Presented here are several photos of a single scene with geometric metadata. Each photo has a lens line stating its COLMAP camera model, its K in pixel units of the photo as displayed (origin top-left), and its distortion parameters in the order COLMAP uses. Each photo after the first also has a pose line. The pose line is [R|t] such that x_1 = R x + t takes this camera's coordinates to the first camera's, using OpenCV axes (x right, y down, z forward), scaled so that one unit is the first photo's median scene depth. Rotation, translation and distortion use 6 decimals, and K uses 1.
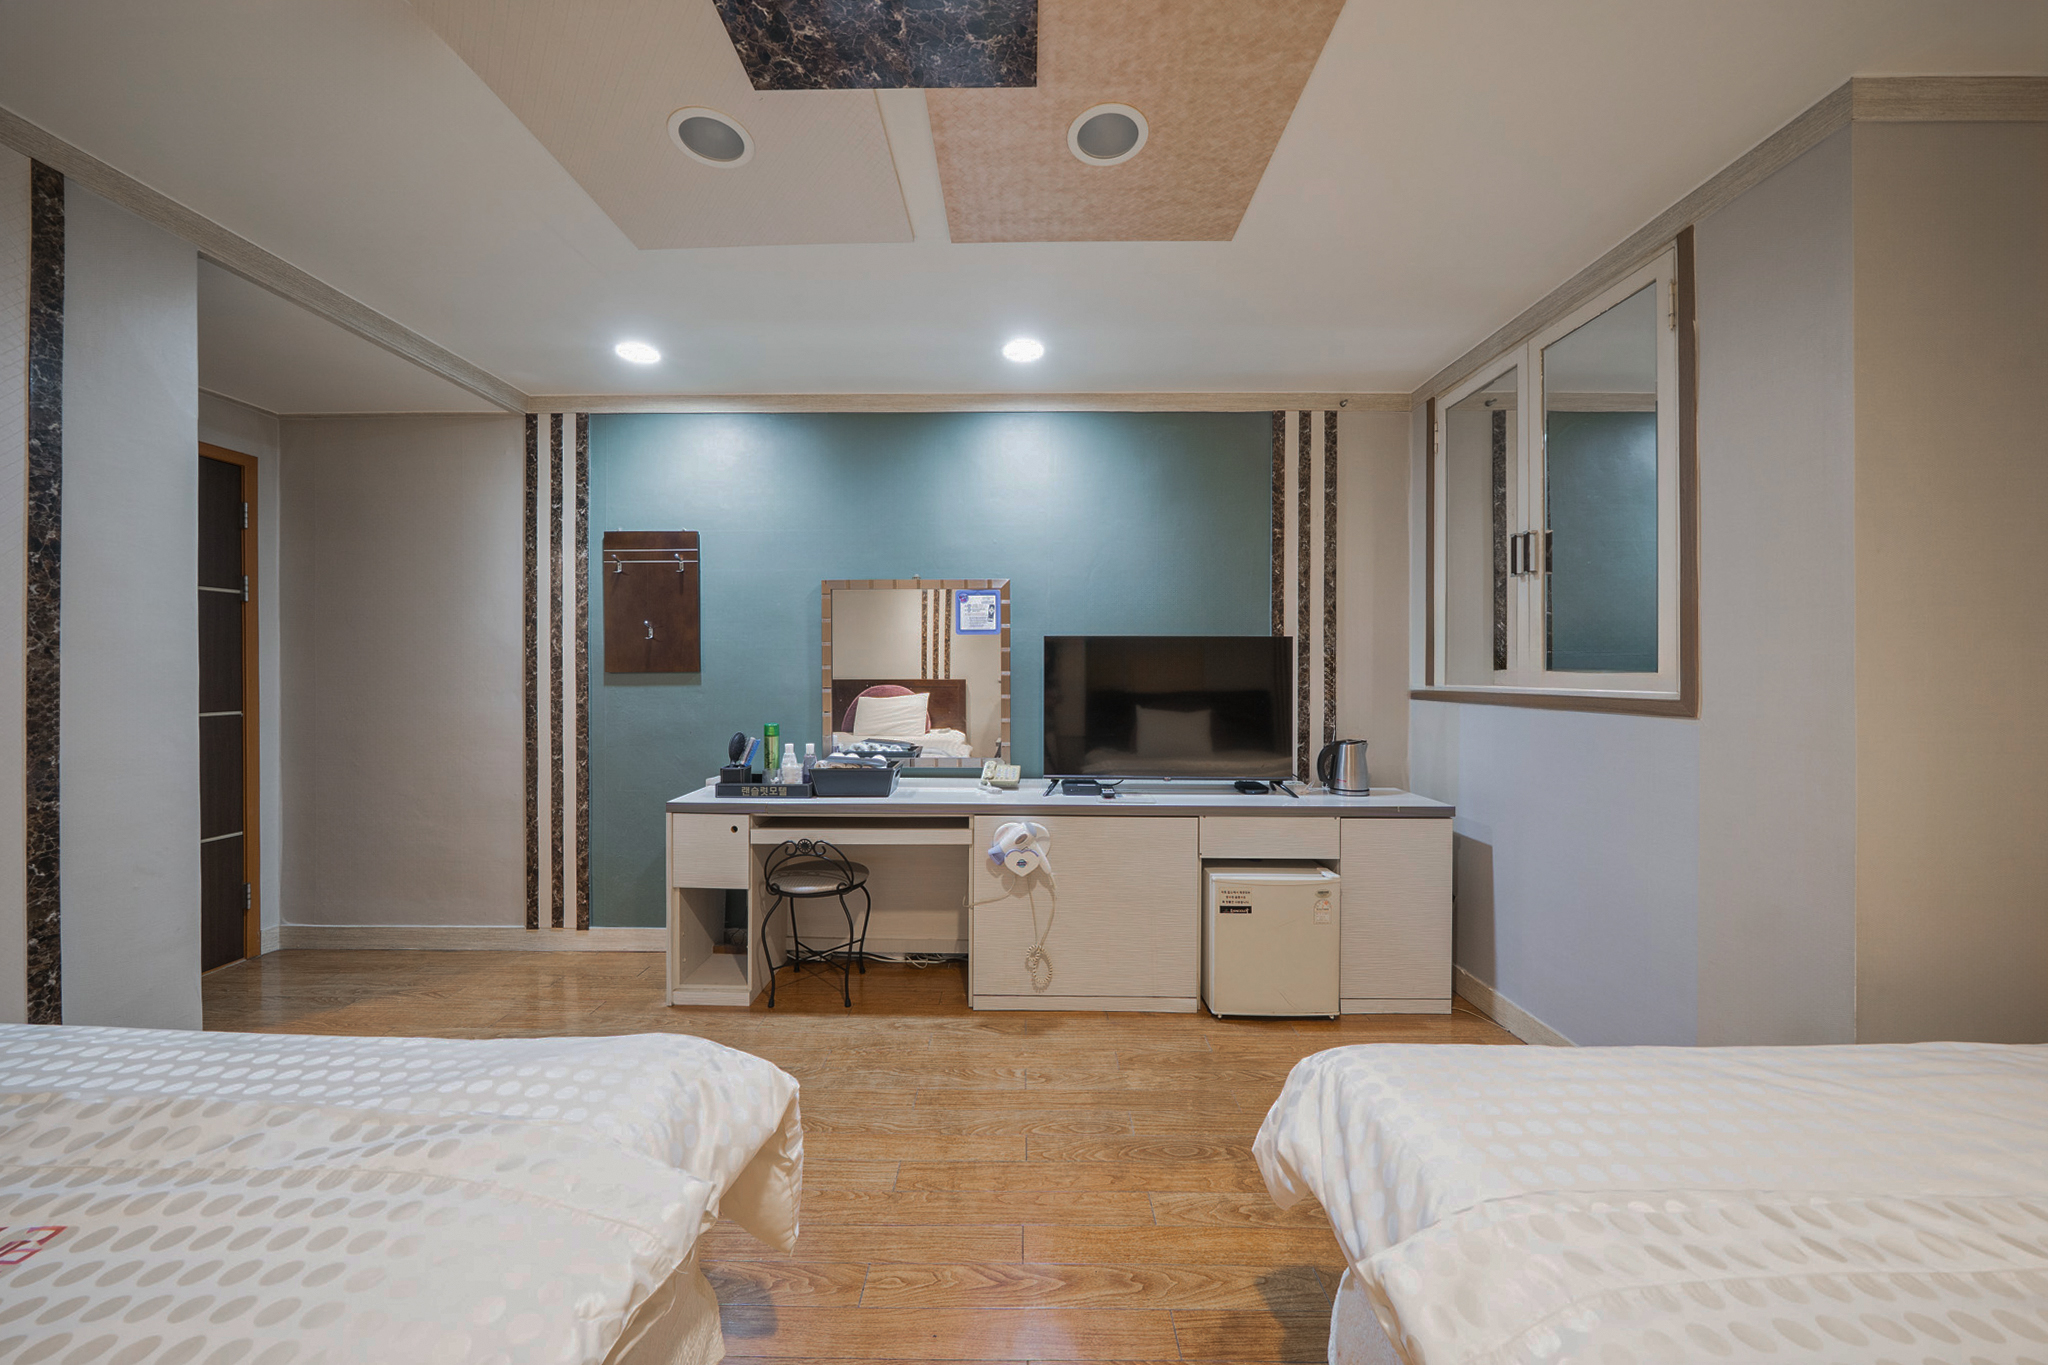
lens RADIAL K [[707.3, 0, 1021.2], [0, 707.3, 673.6], [0, 0, 1]] dist [-0.000986, -0.000124]
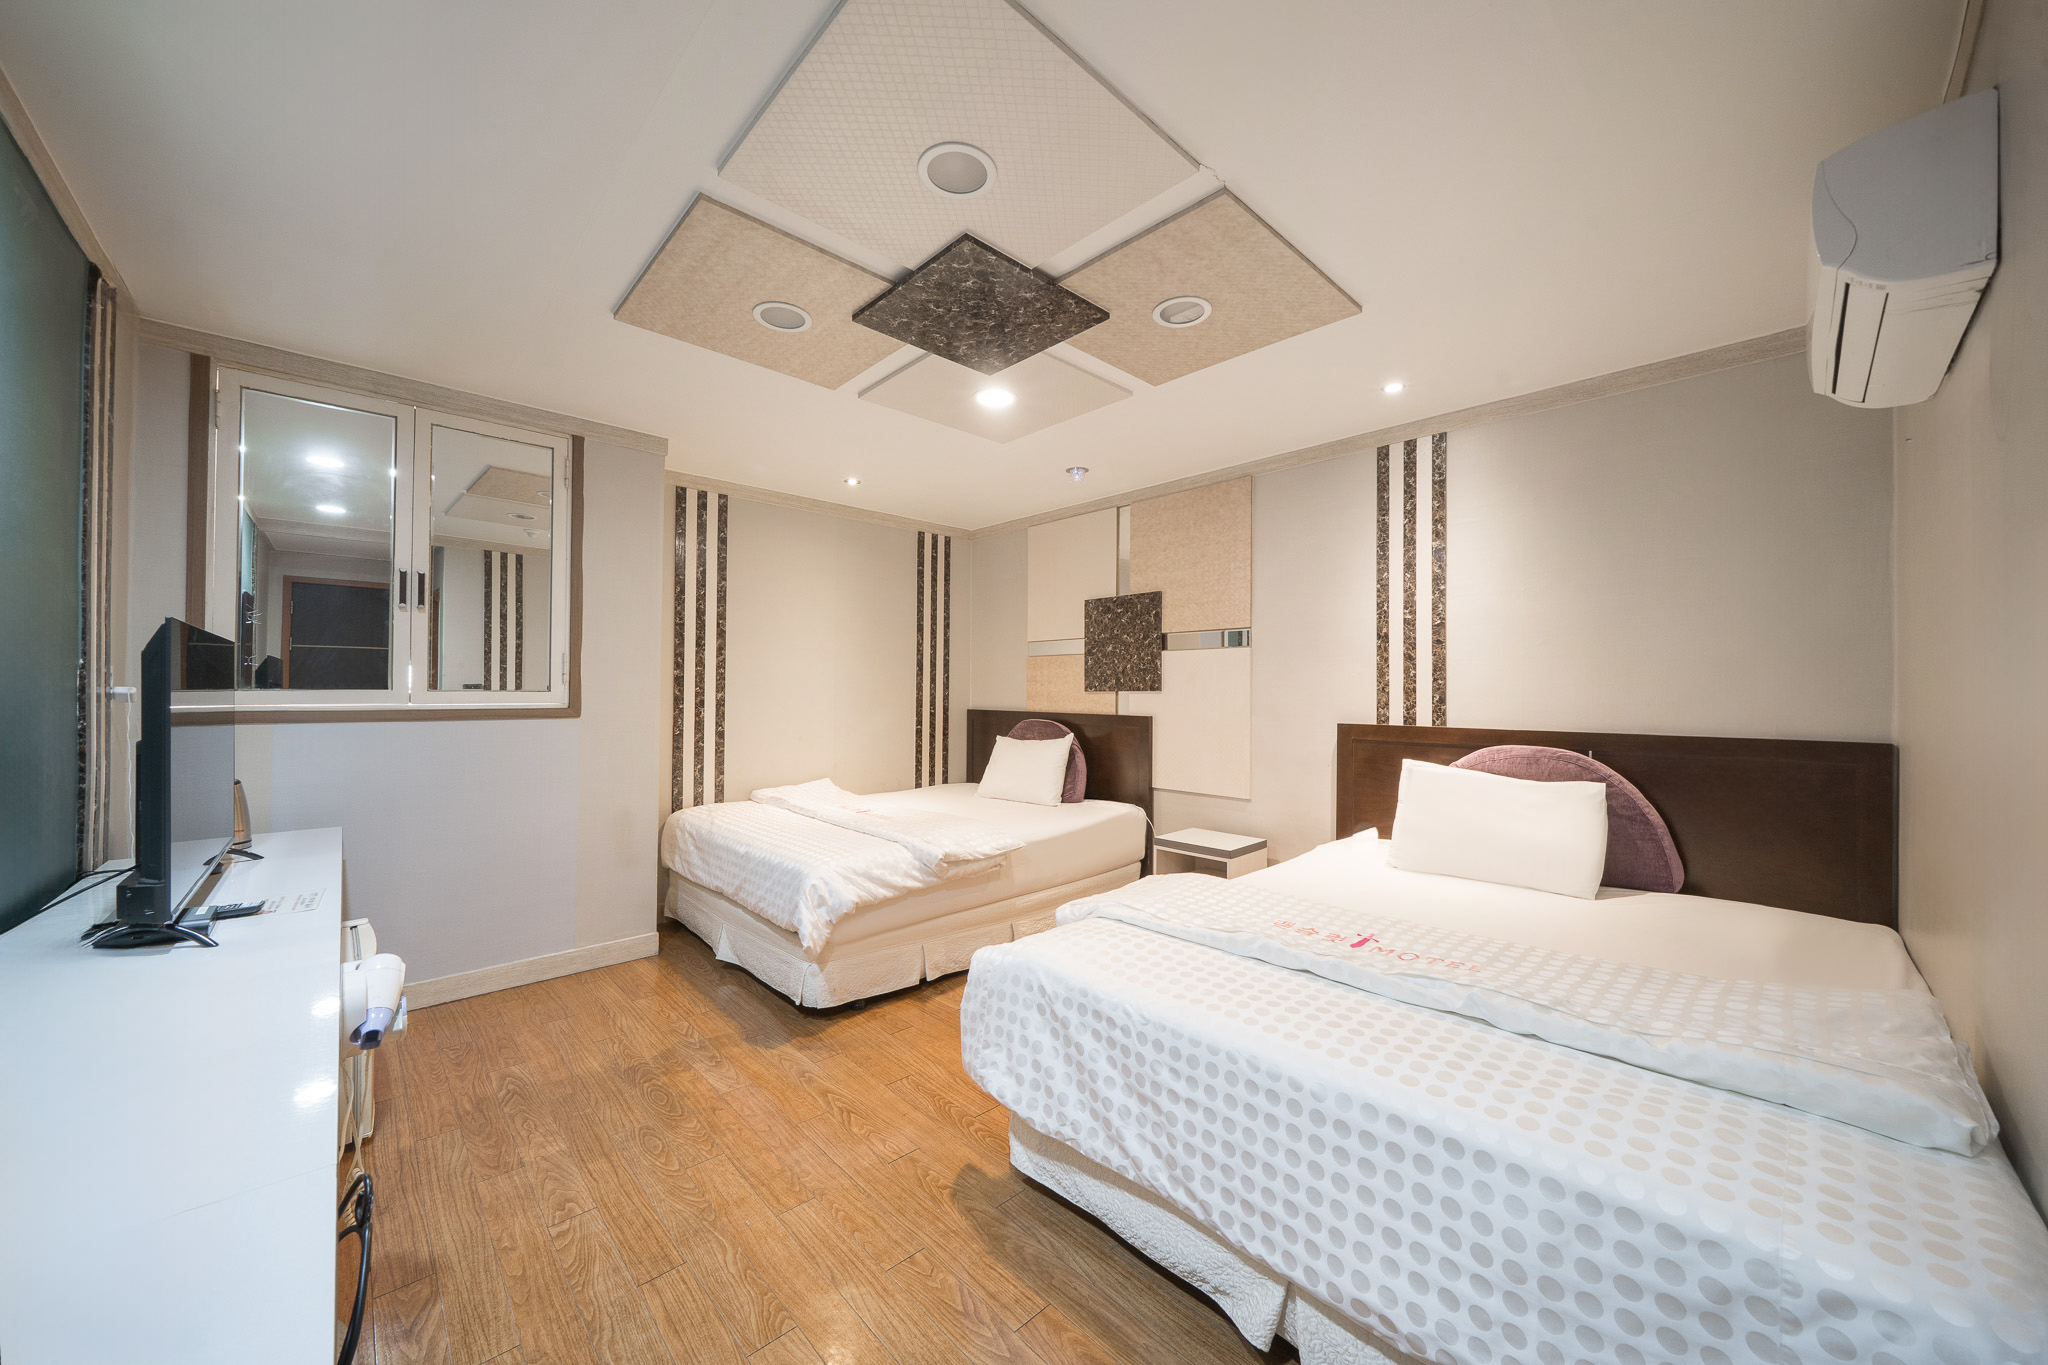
lens RADIAL K [[729.6, 0, 1020.1], [0, 729.6, 685.9], [0, 0, 1]] dist [0.000145, 0.000020]
pose [[-0.691259, -0.000879, 0.722606, -1.059791], [-0.003783, 0.999990, -0.002403, -0.013339], [-0.722597, -0.004395, -0.691256, 1.393927]]
